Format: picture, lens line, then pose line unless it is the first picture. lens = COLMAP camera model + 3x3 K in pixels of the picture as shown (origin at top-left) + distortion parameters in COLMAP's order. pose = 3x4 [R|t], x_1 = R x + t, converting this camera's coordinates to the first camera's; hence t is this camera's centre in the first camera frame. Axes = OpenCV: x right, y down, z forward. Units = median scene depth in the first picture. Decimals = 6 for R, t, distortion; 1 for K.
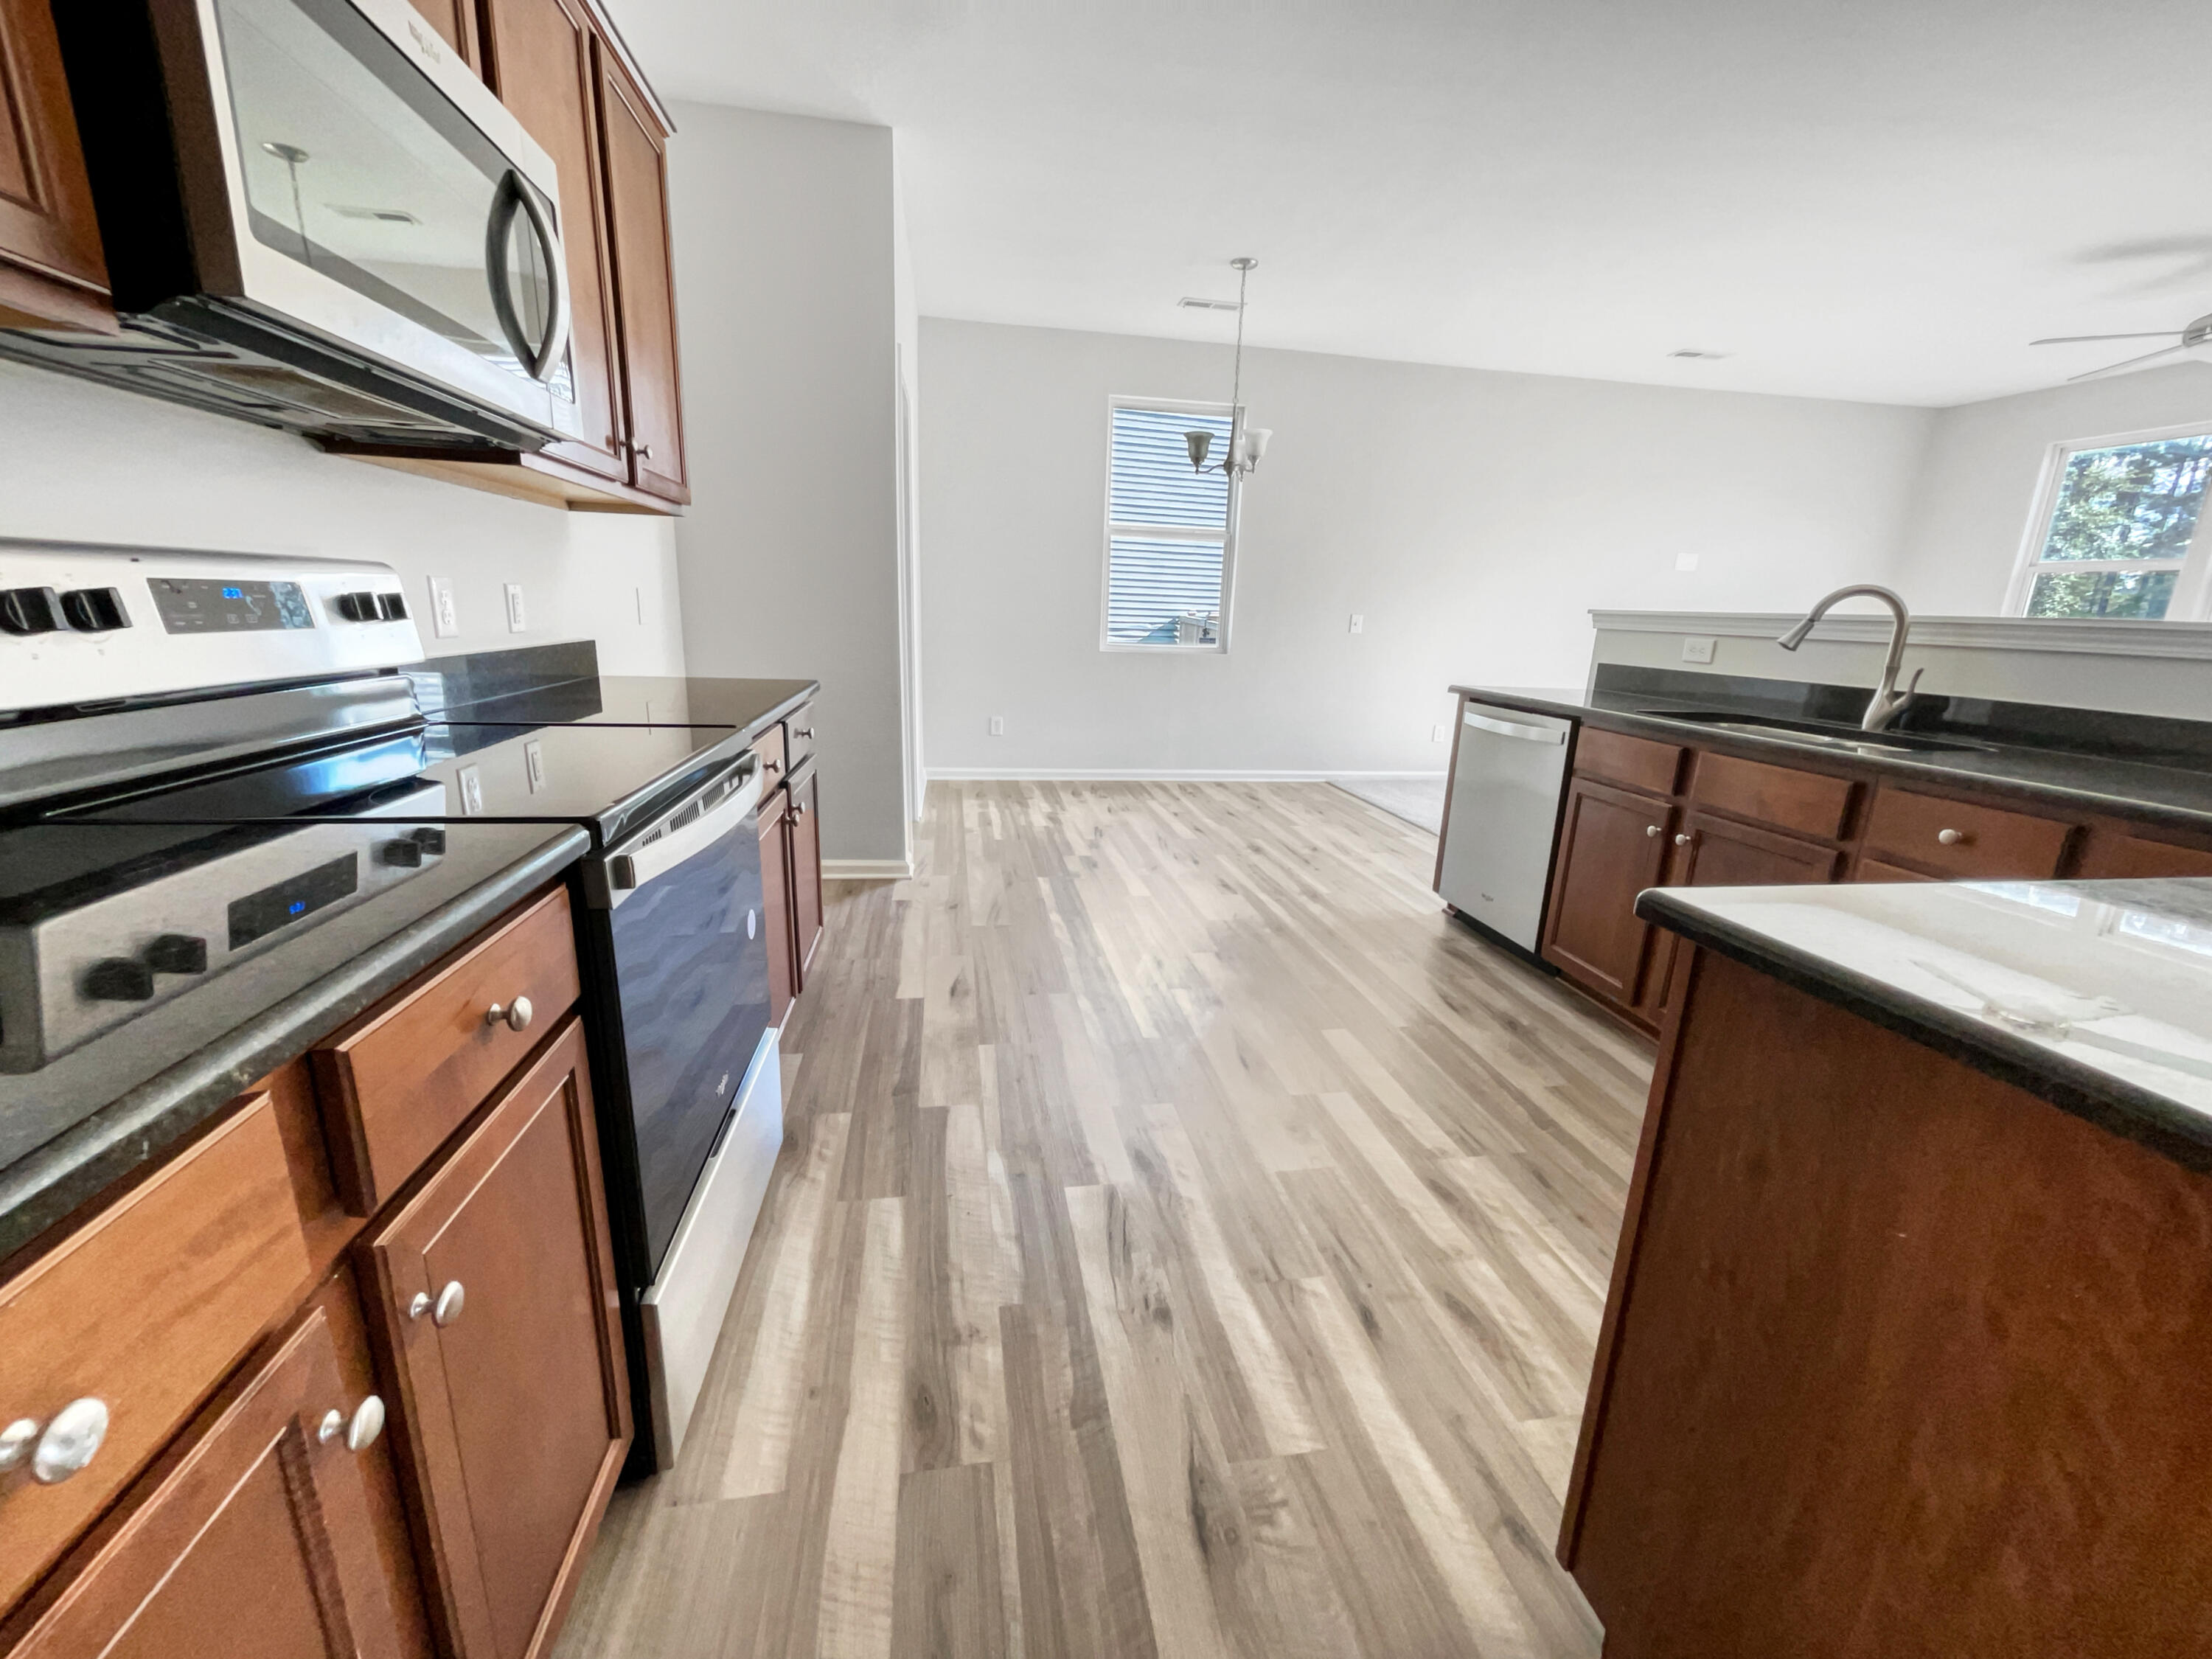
lens RADIAL K [[877.6, 0, 1101.8], [0, 877.6, 827.1], [0, 0, 1]] dist [-0.000419, 0.000007]
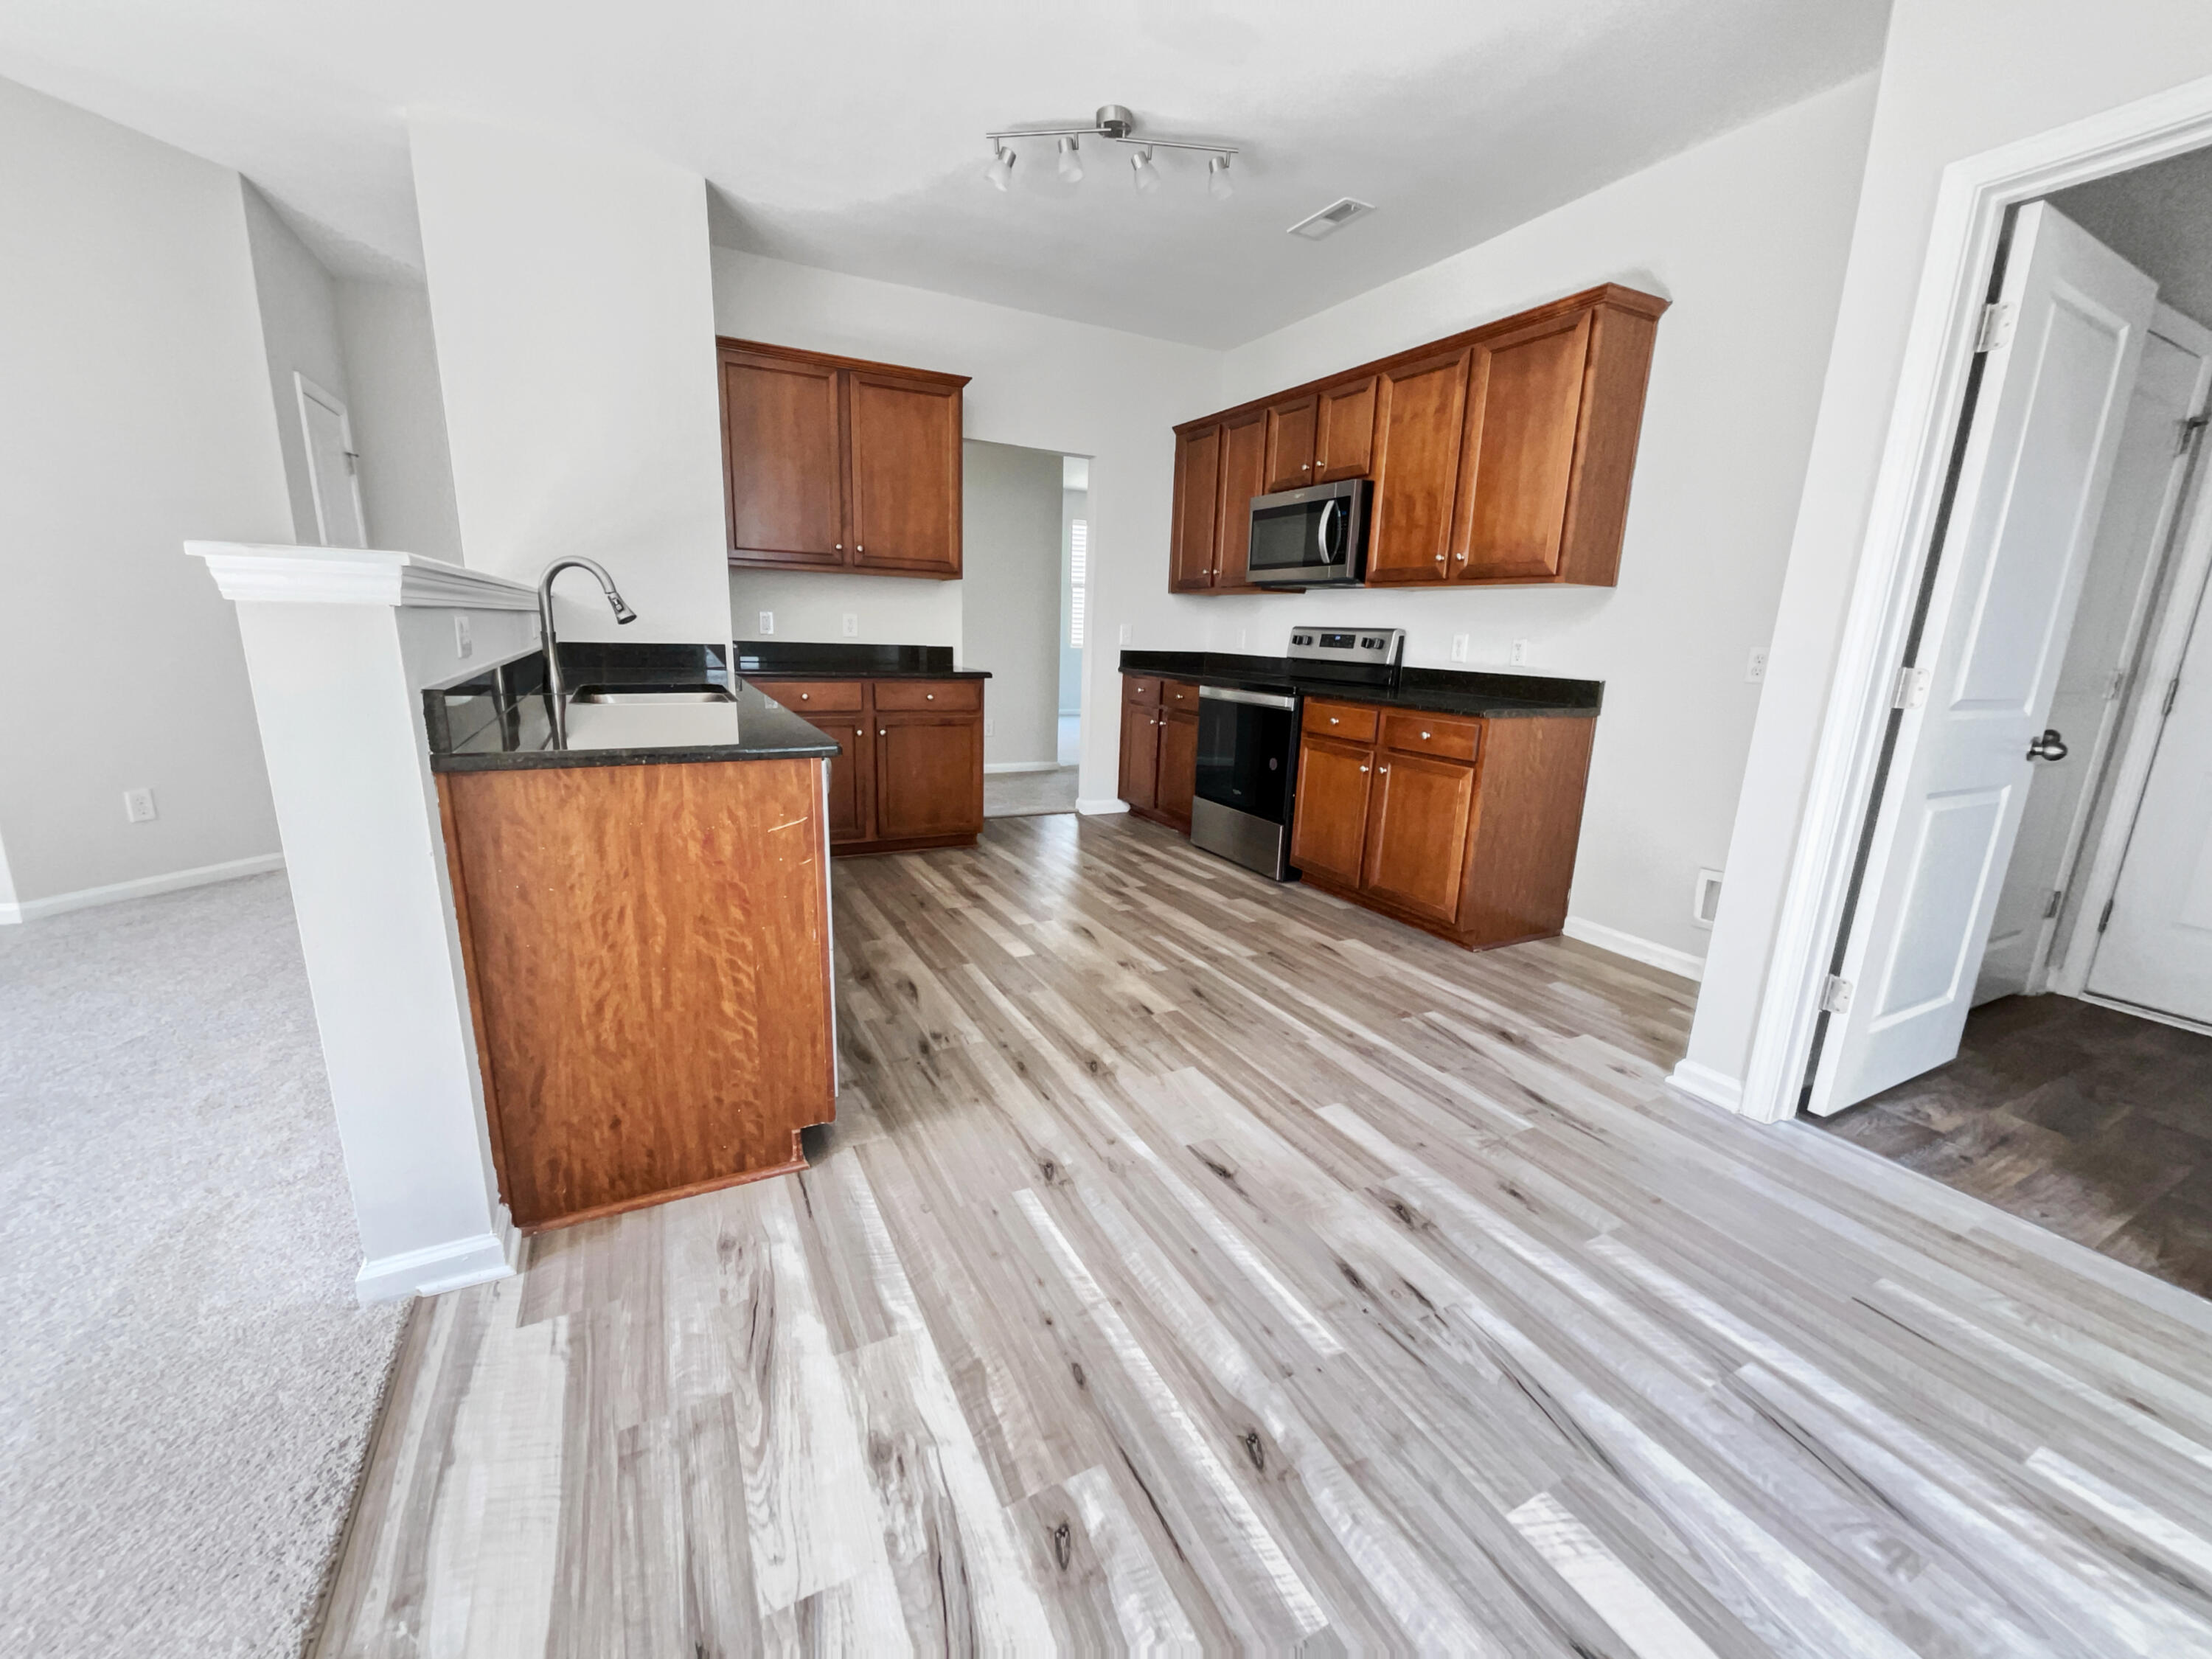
lens RADIAL K [[883.2, 0, 1097.3], [0, 883.2, 826.2], [0, 0, 1]] dist [0.000157, 0.000092]
pose [[-0.949468, -0.000580, -0.313863, 0.541010], [-0.143158, 0.890719, 0.431422, -0.466471], [0.279313, 0.454553, -0.845793, 1.937425]]
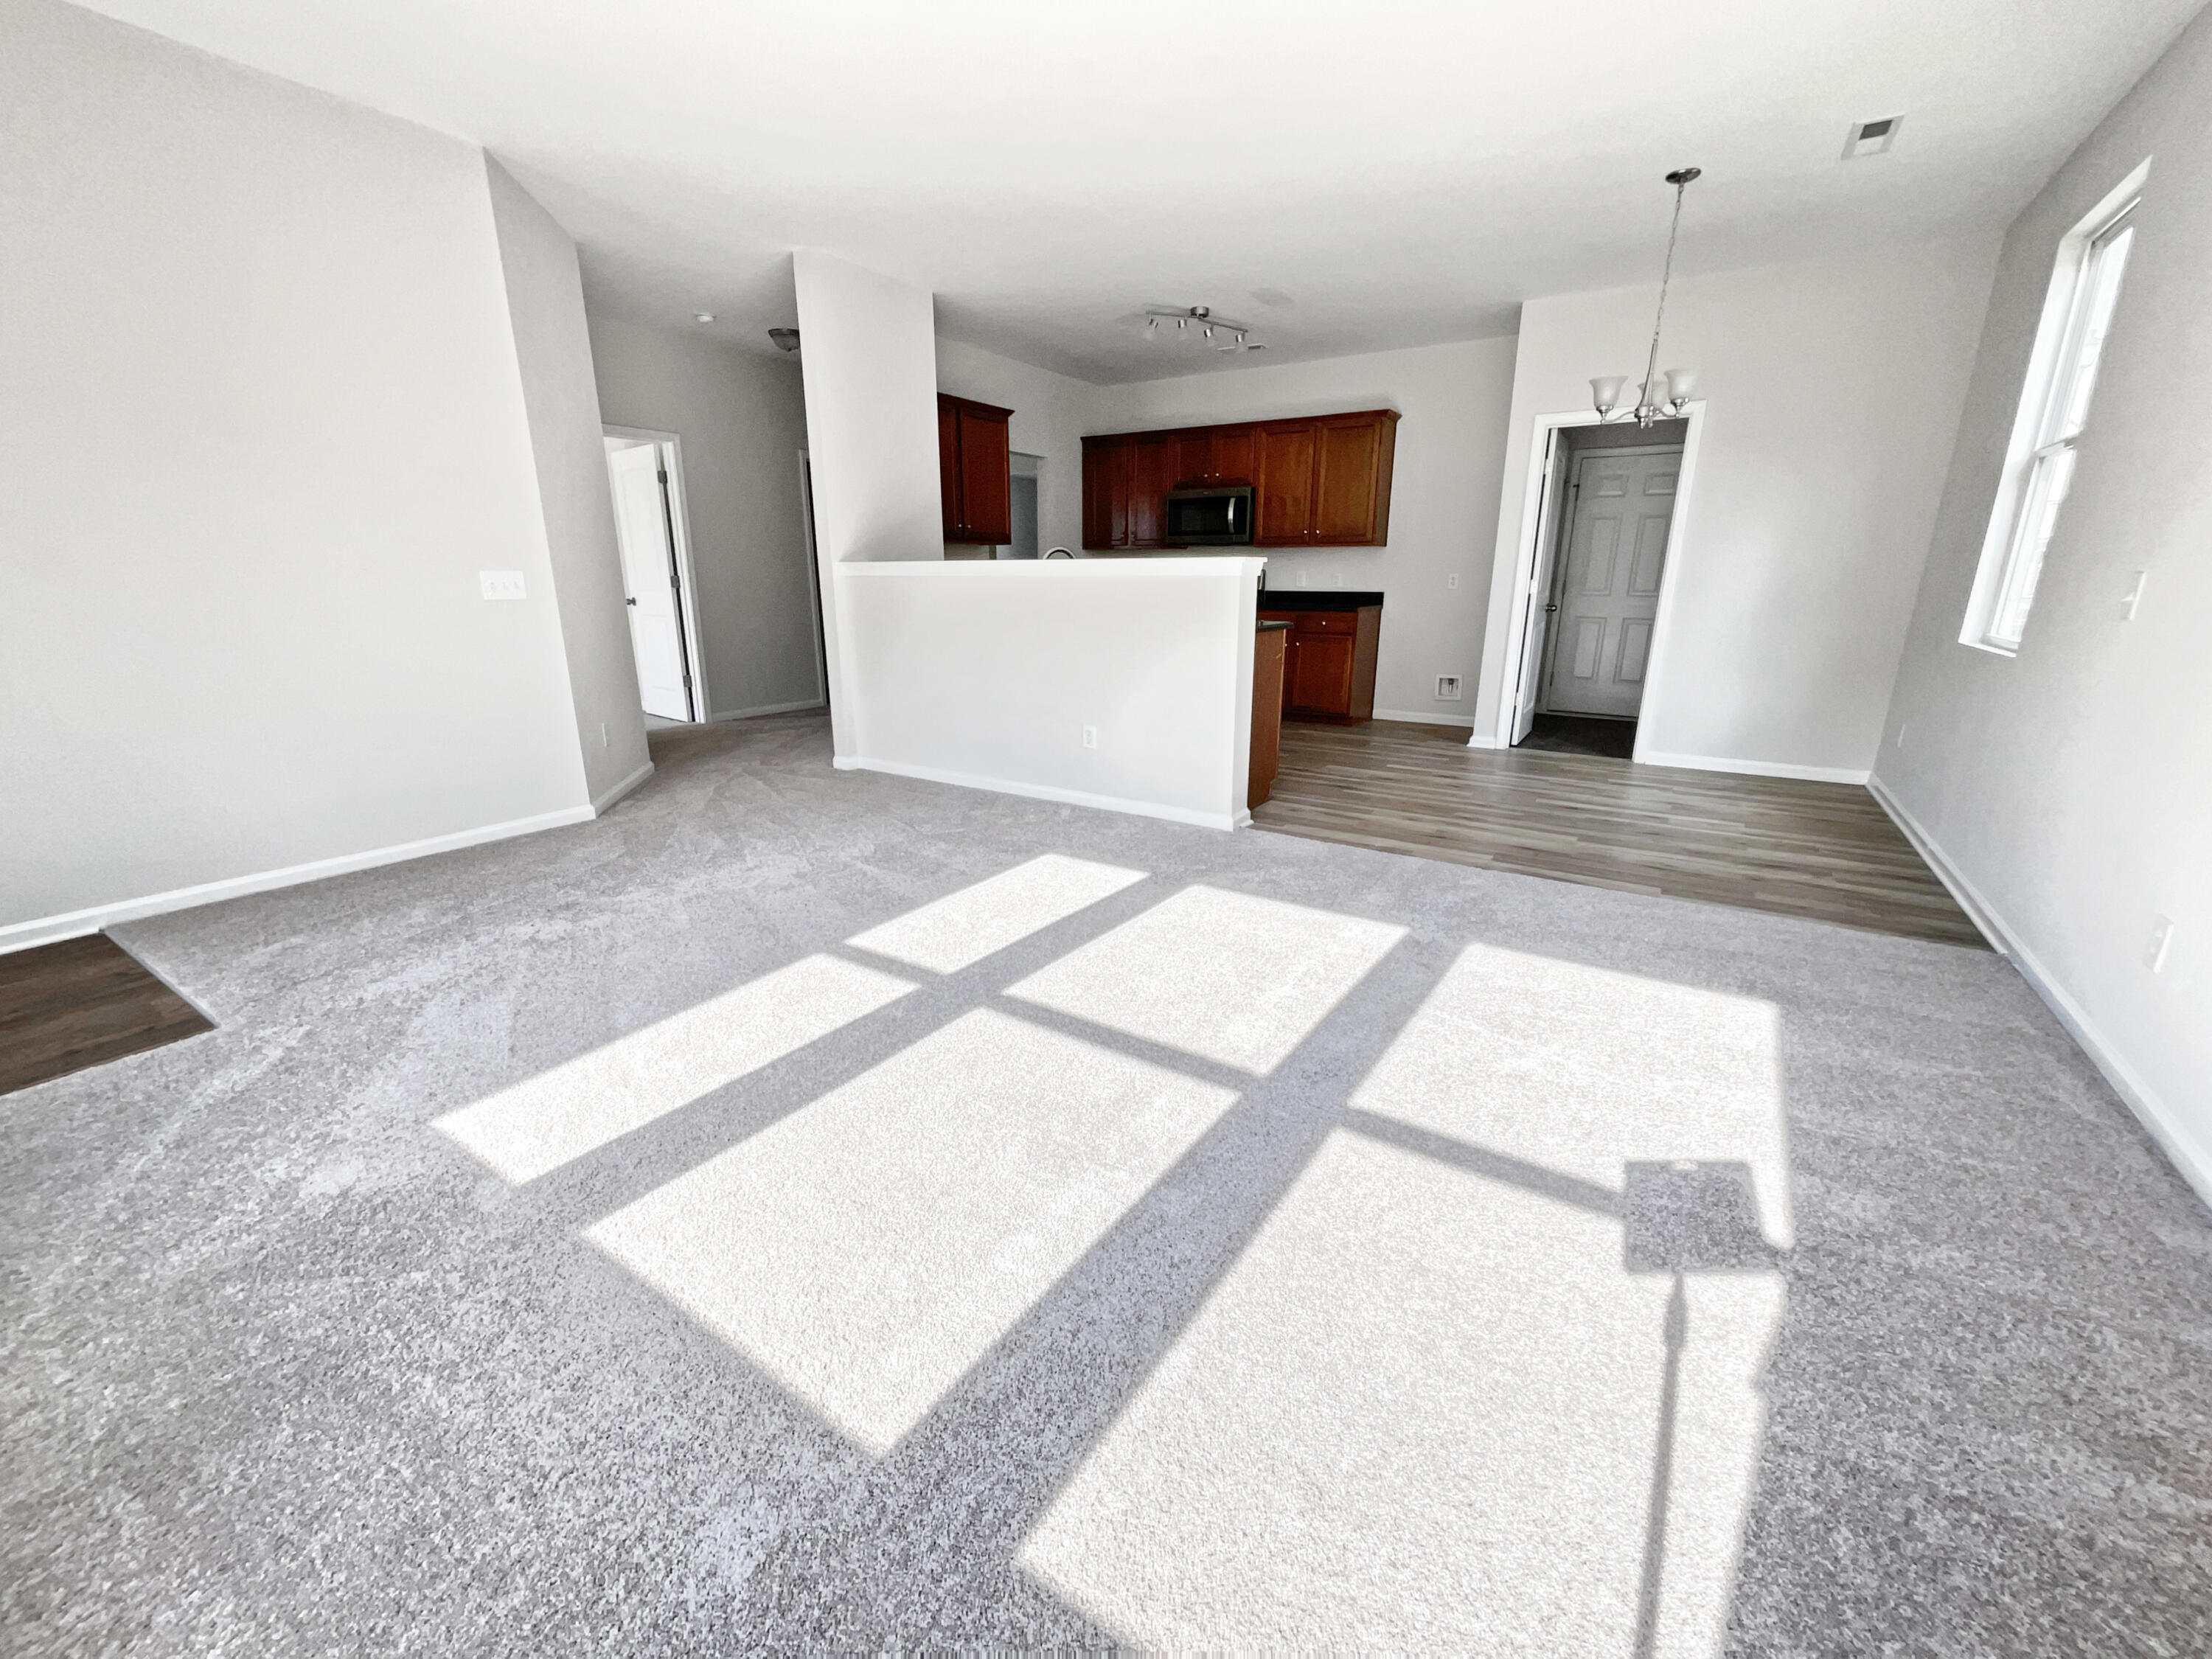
lens RADIAL K [[877.6, 0, 1101.8], [0, 877.6, 827.1], [0, 0, 1]] dist [-0.000419, 0.000007]
pose [[-0.677622, 0.166655, -0.716278, 2.071333], [-0.204140, 0.893082, 0.400914, -0.461888], [0.706509, 0.417889, -0.571151, 2.183879]]
